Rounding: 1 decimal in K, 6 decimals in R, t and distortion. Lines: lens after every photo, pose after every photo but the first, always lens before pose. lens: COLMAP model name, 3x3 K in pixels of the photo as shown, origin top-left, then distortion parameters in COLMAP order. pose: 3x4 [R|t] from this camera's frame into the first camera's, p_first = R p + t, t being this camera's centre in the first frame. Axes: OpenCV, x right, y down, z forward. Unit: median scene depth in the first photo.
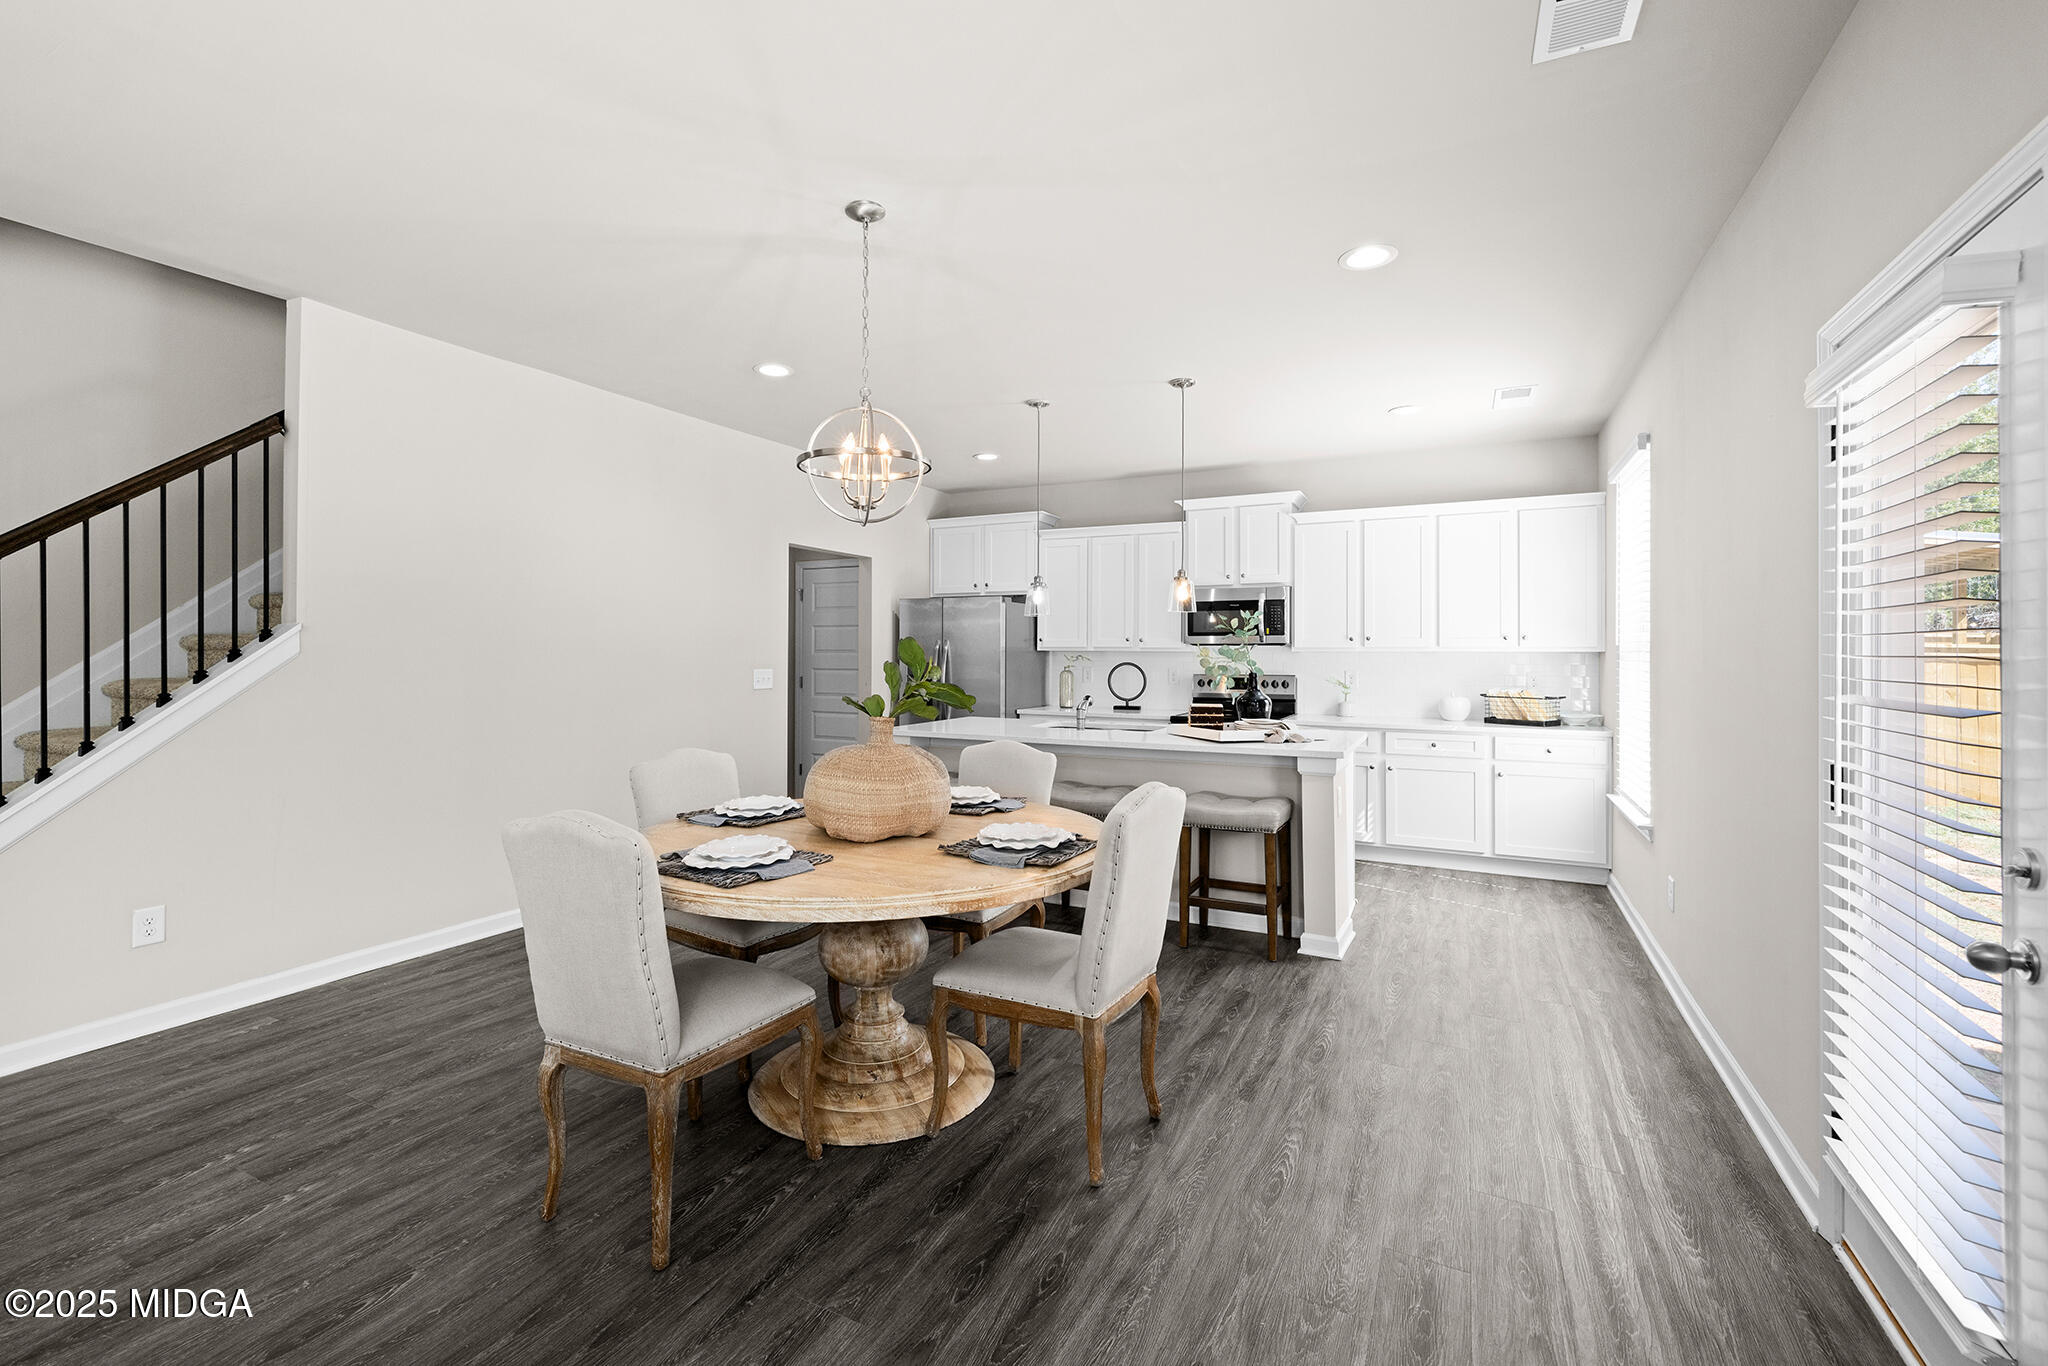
lens RADIAL K [[873.8, 0, 1027.2], [0, 873.8, 651.0], [0, 0, 1]] dist [0.004513, -0.001126]
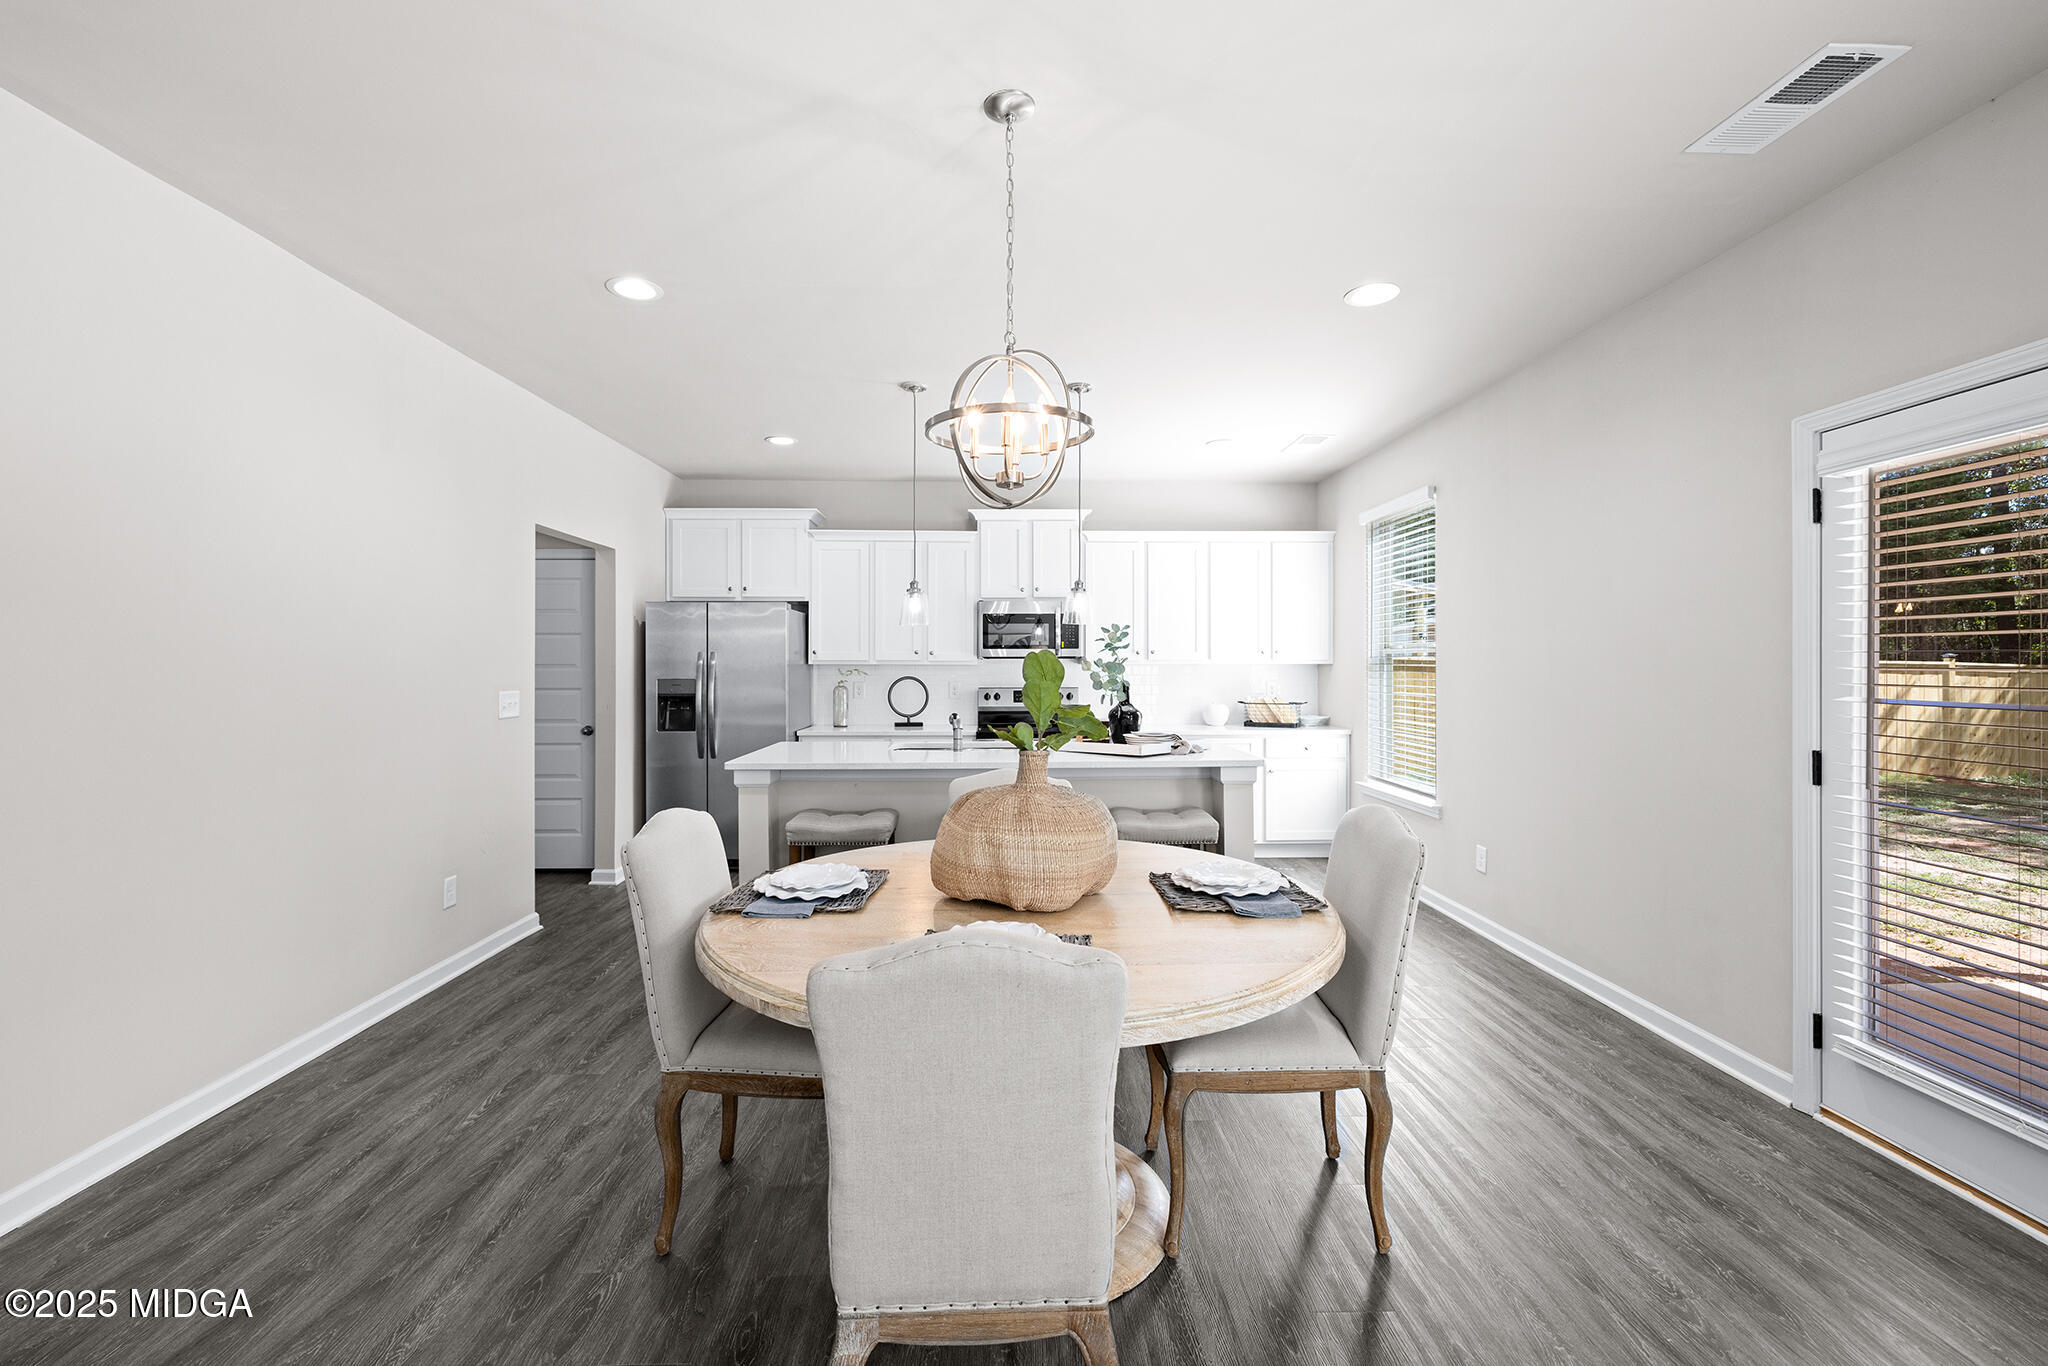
lens RADIAL K [[855.5, 0, 1024.9], [0, 855.5, 670.1], [0, 0, 1]] dist [-0.002670, -0.000532]
pose [[0.881314, -0.006286, 0.472490, -0.236535], [0.002177, 0.999955, 0.009244, -0.002113], [-0.472527, -0.007118, 0.881288, 0.139593]]
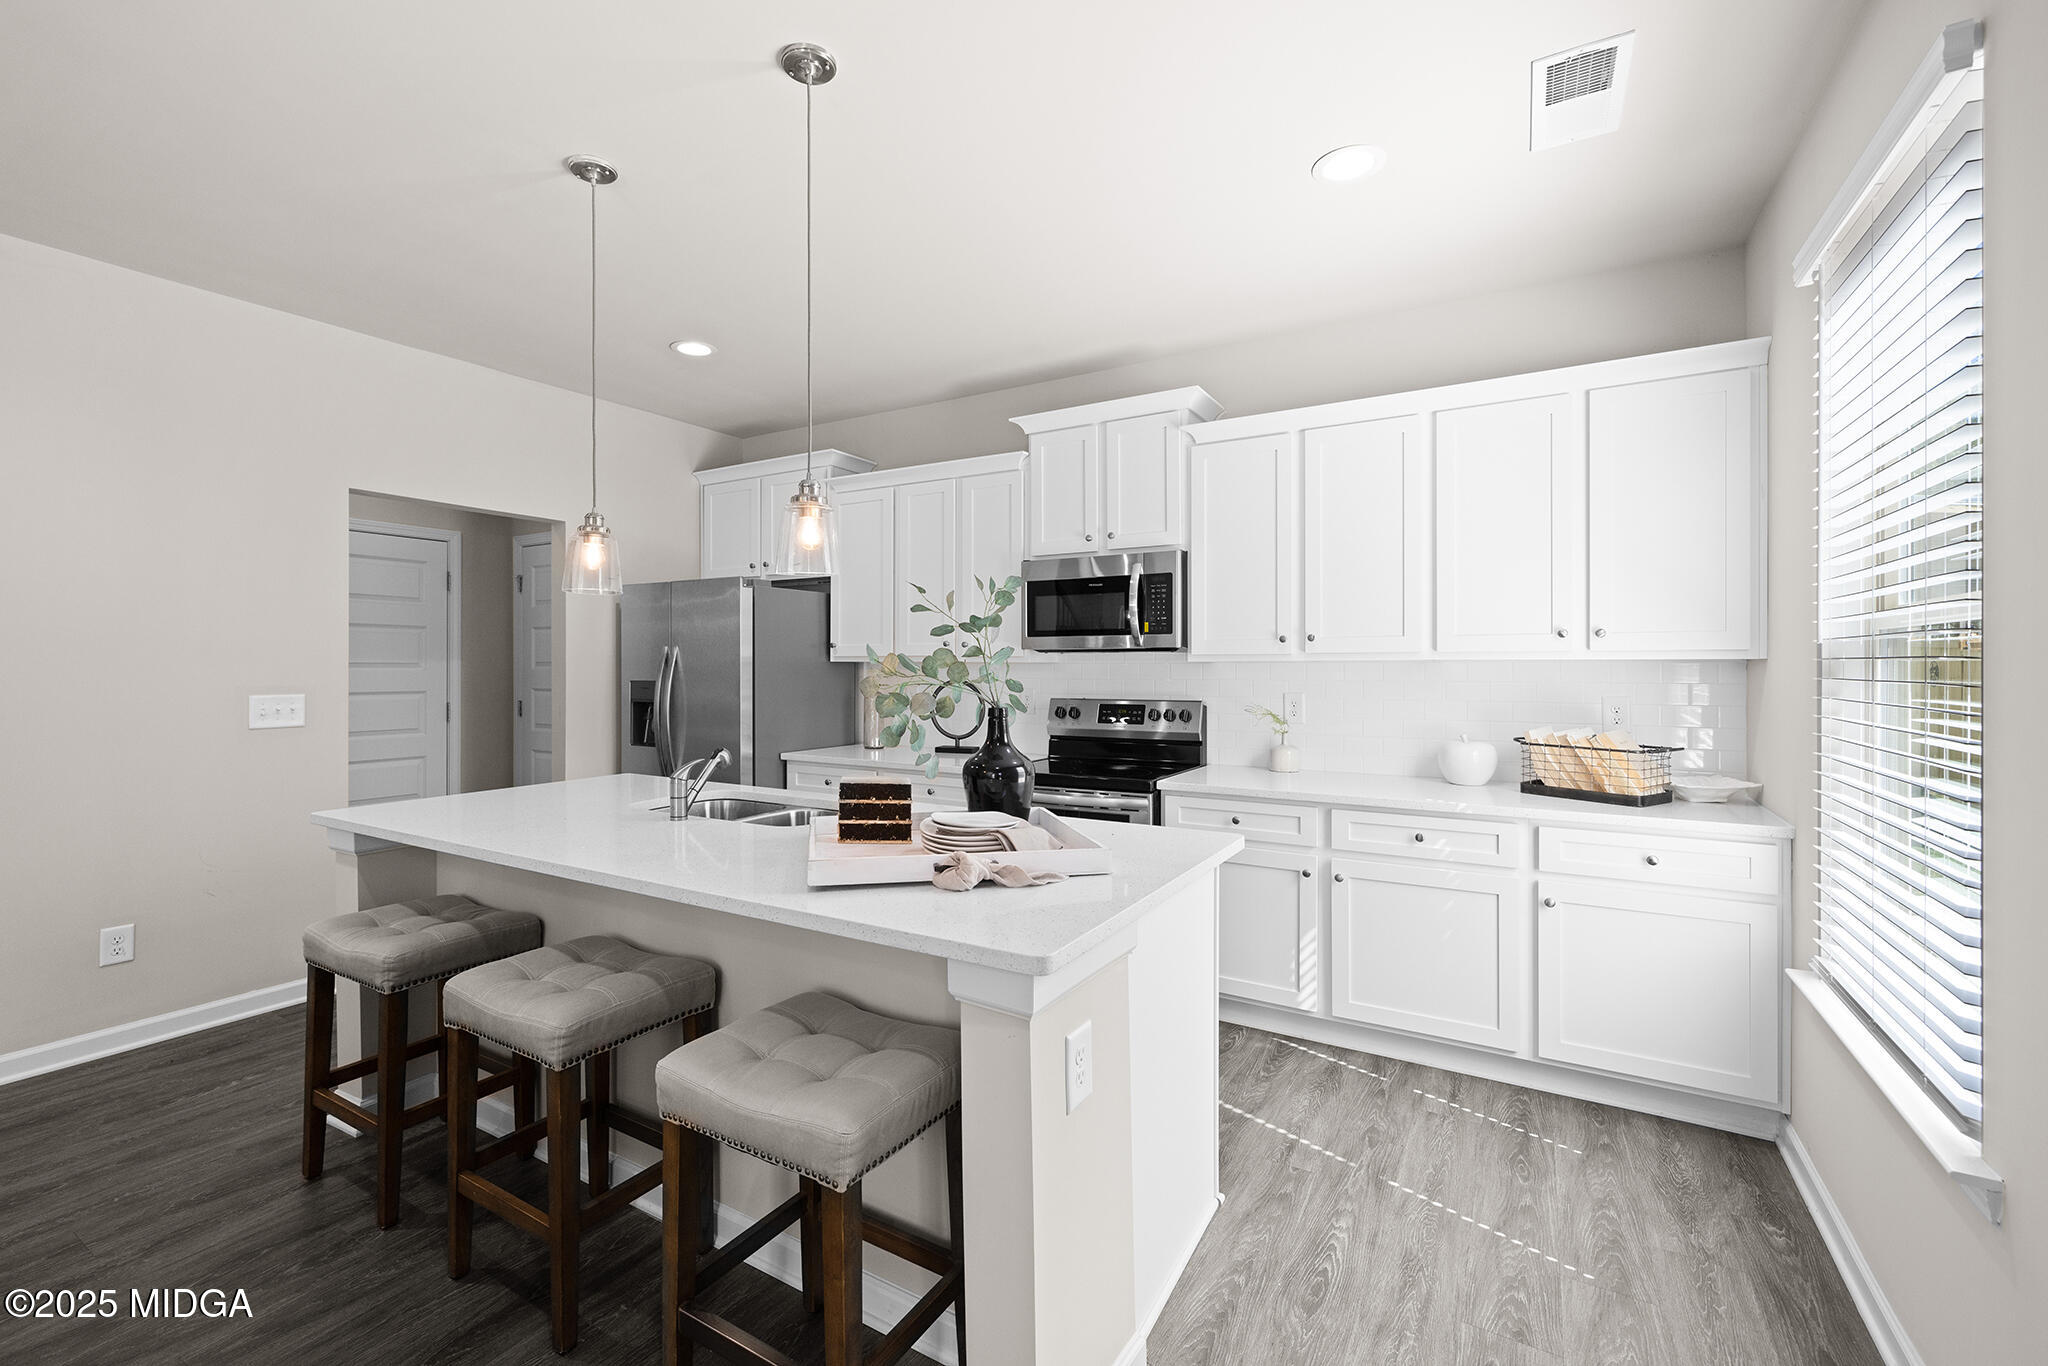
lens RADIAL K [[855.5, 0, 1020.8], [0, 855.5, 667.0], [0, 0, 1]] dist [-0.002670, -0.000532]
pose [[0.997188, -0.002940, -0.074883, 0.233859], [0.003505, 0.999966, 0.007413, -0.000182], [0.074859, -0.007654, 0.997165, 0.415260]]
